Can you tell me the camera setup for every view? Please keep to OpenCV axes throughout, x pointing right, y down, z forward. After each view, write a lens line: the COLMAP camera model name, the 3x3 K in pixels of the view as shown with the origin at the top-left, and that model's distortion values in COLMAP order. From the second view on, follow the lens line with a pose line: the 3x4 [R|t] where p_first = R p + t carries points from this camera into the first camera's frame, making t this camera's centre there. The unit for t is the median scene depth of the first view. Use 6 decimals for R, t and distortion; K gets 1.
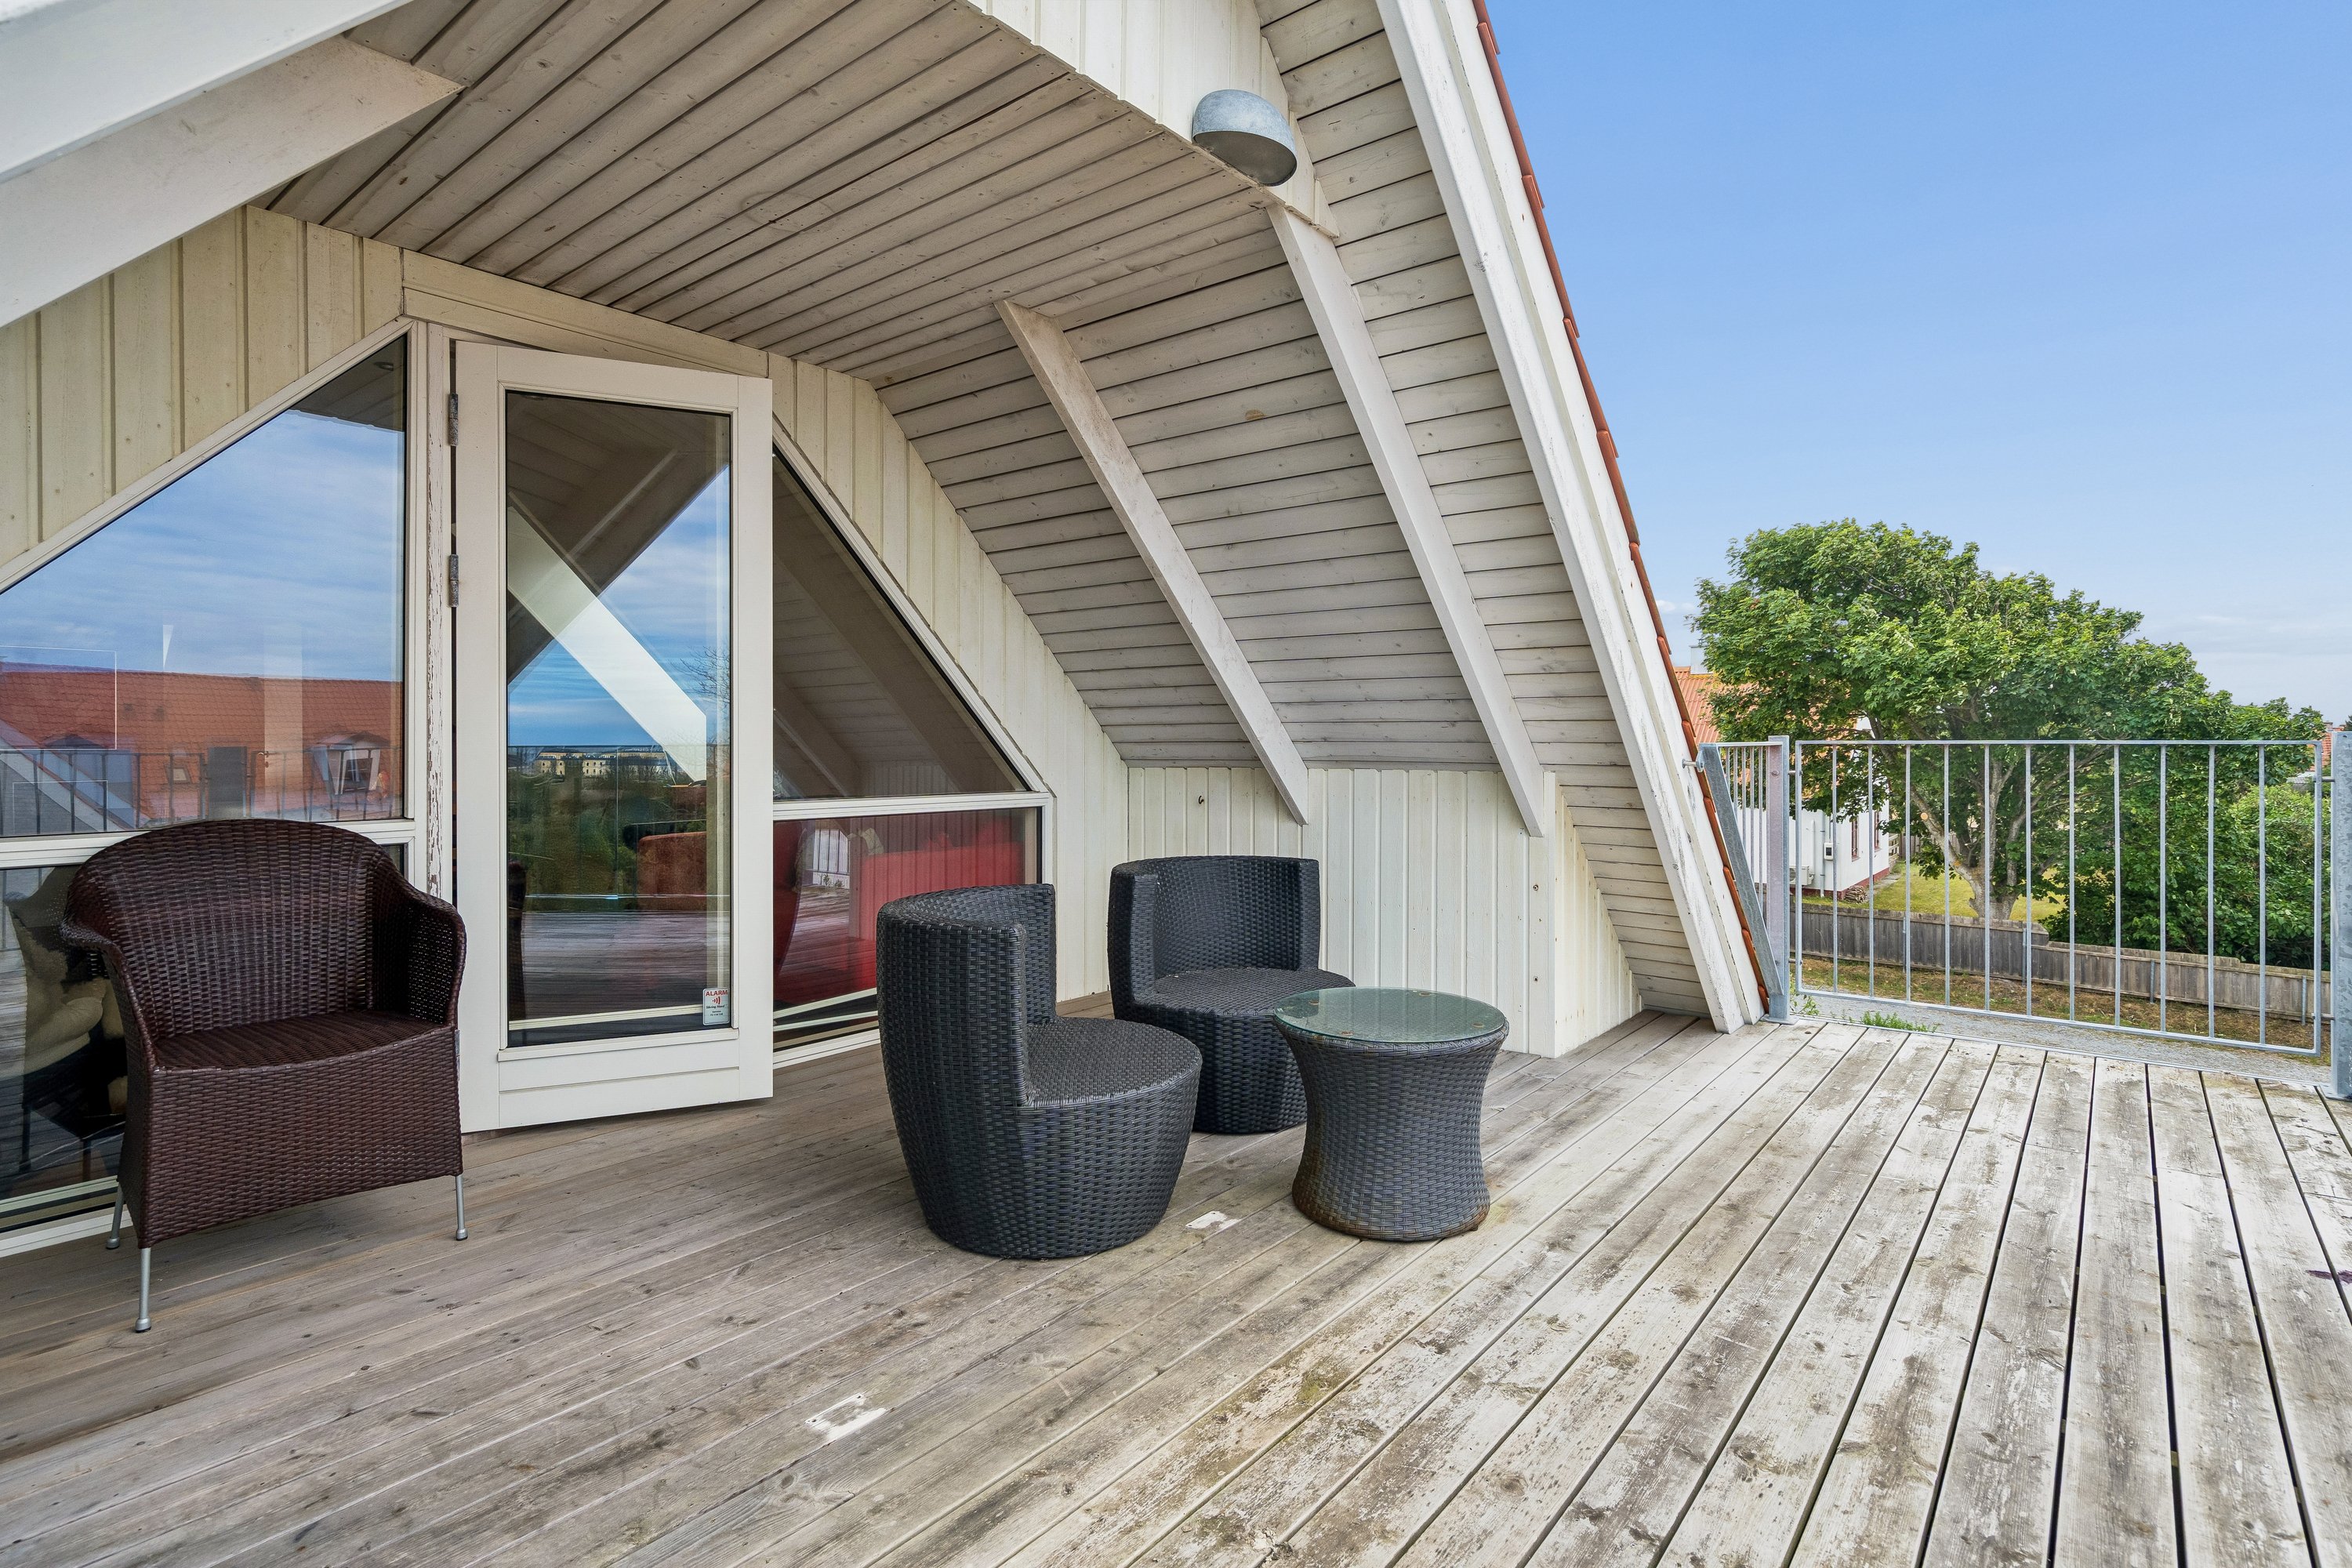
lens RADIAL K [[1124.0, 0, 1172.4], [0, 1124.0, 750.7], [0, 0, 1]] dist [-0.000881, 0.000390]
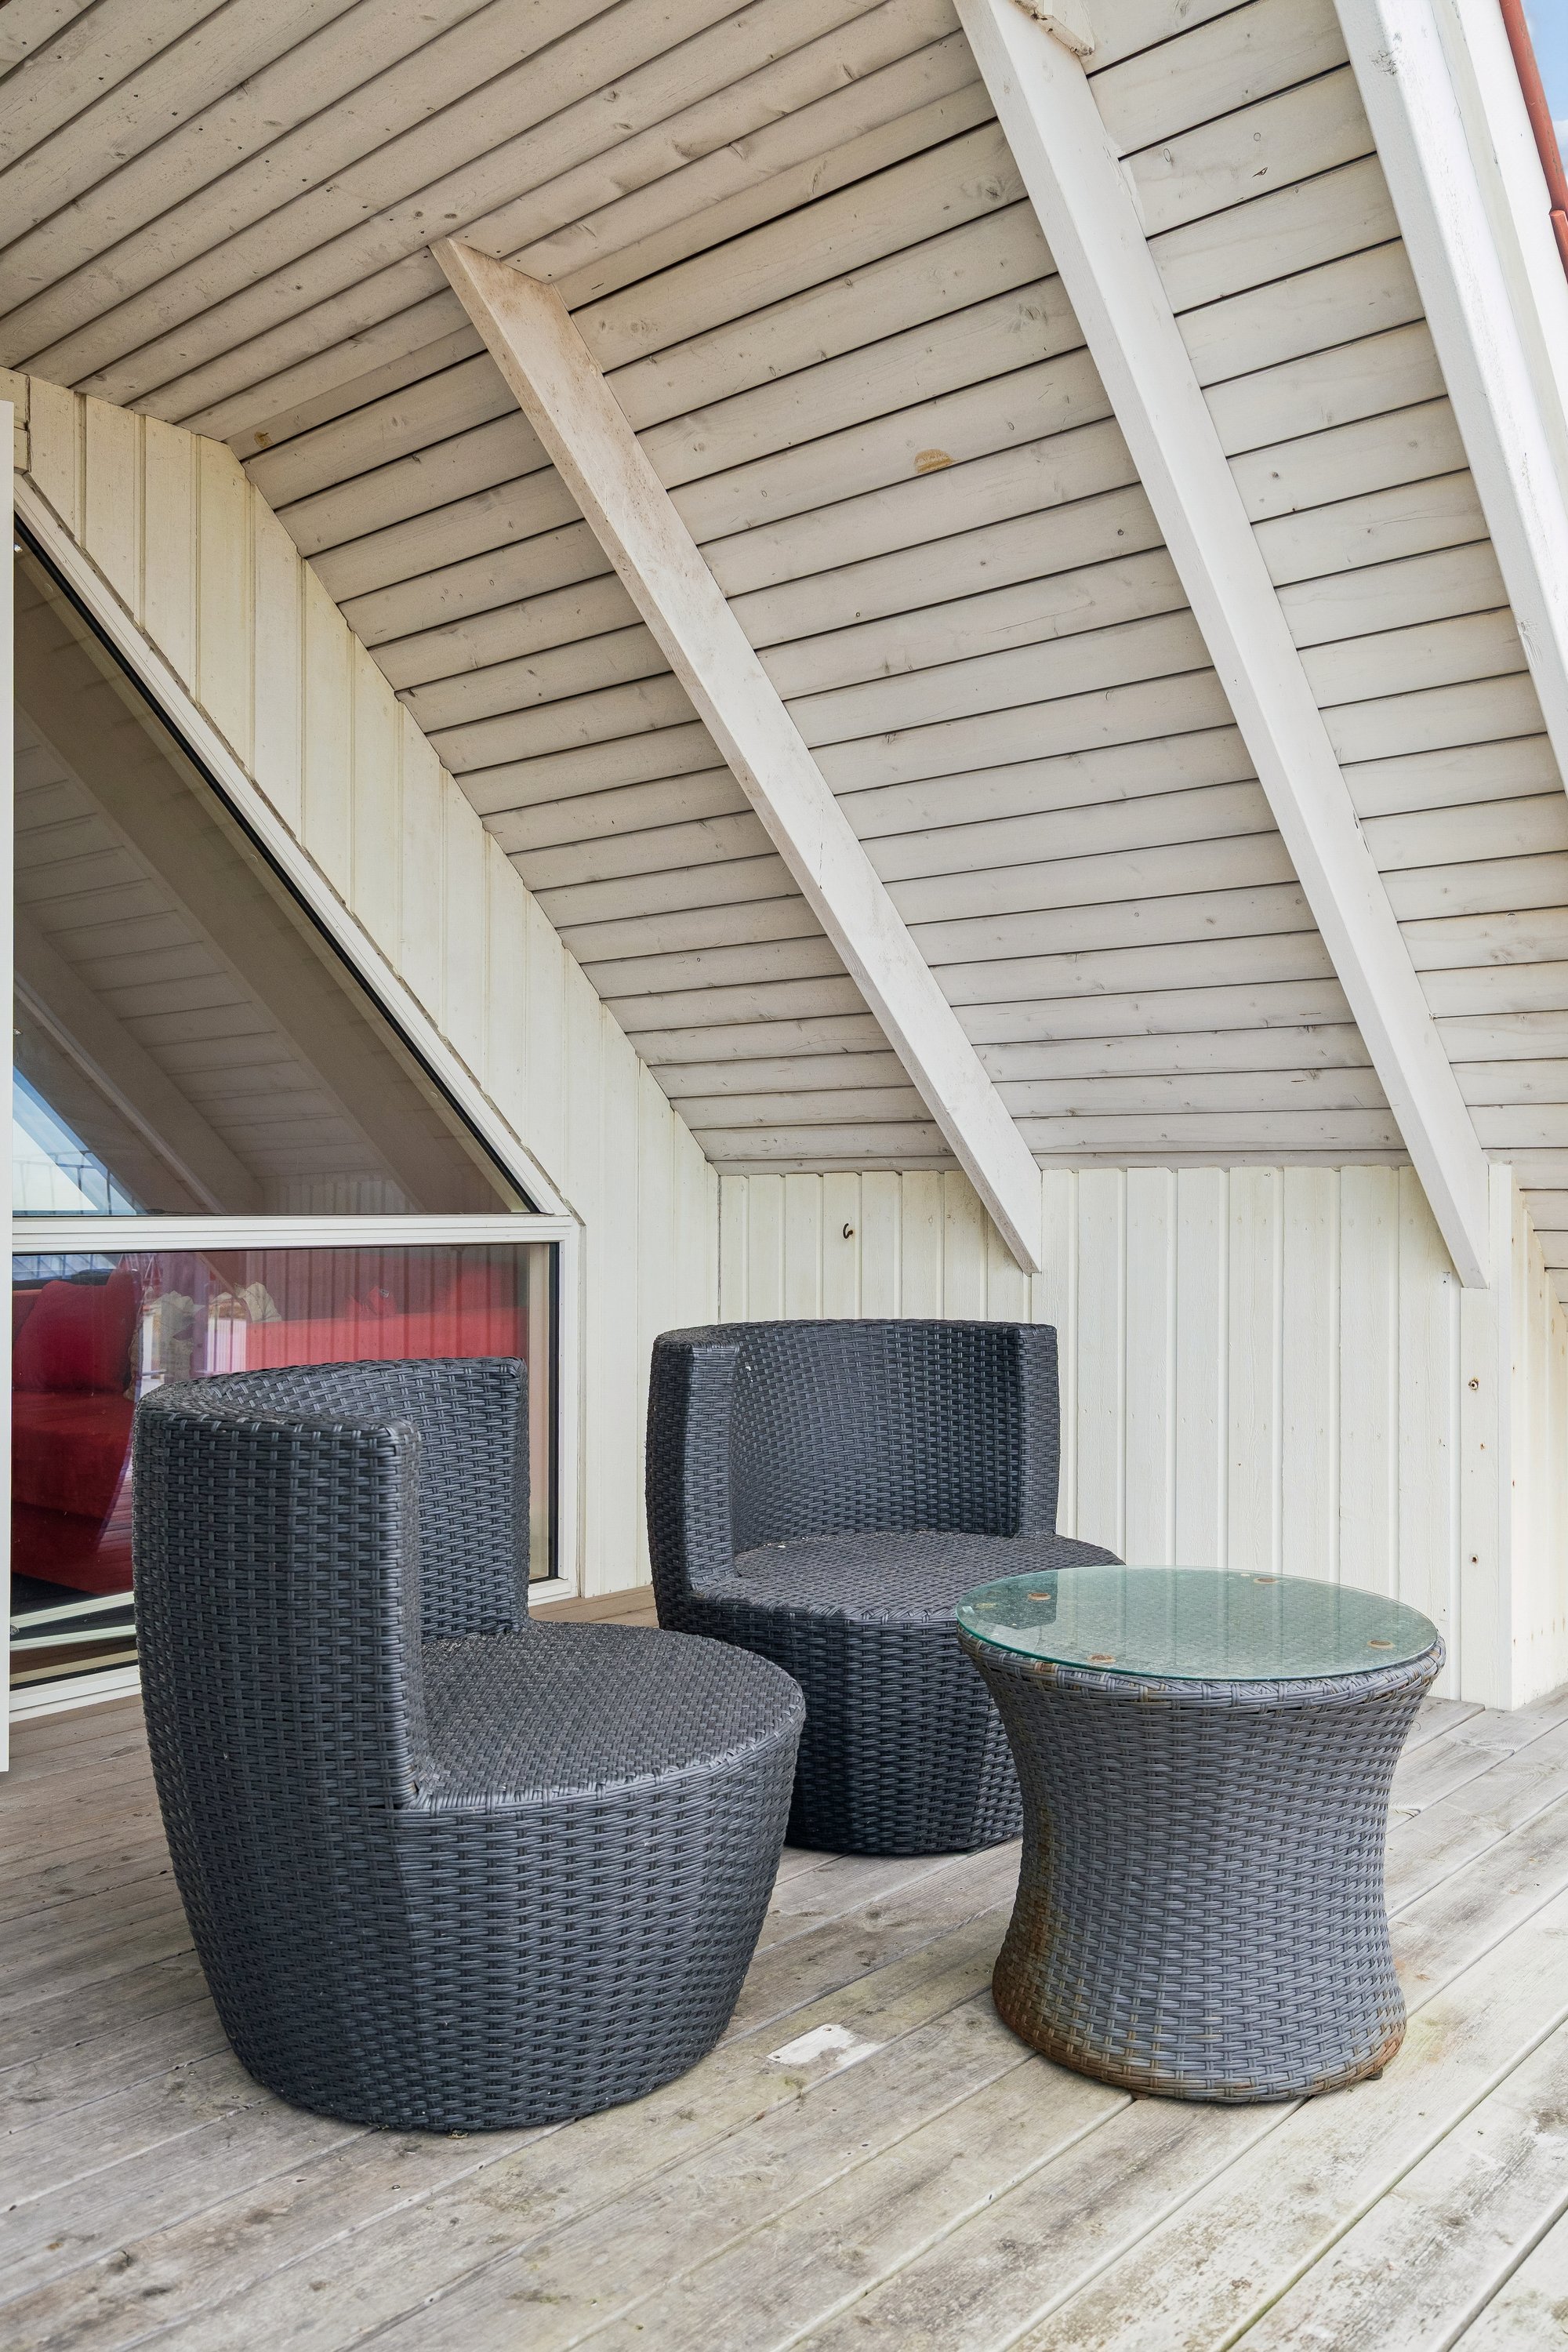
lens RADIAL K [[1853.3, 0, 784.0], [0, 1853.3, 1179.0], [0, 0, 1]] dist [0.007149, -0.003828]
pose [[0.999661, 0.002177, -0.025932, 0.032022], [-0.002329, 0.999980, -0.005807, 0.043163], [0.025919, 0.005865, 0.999647, 0.170288]]
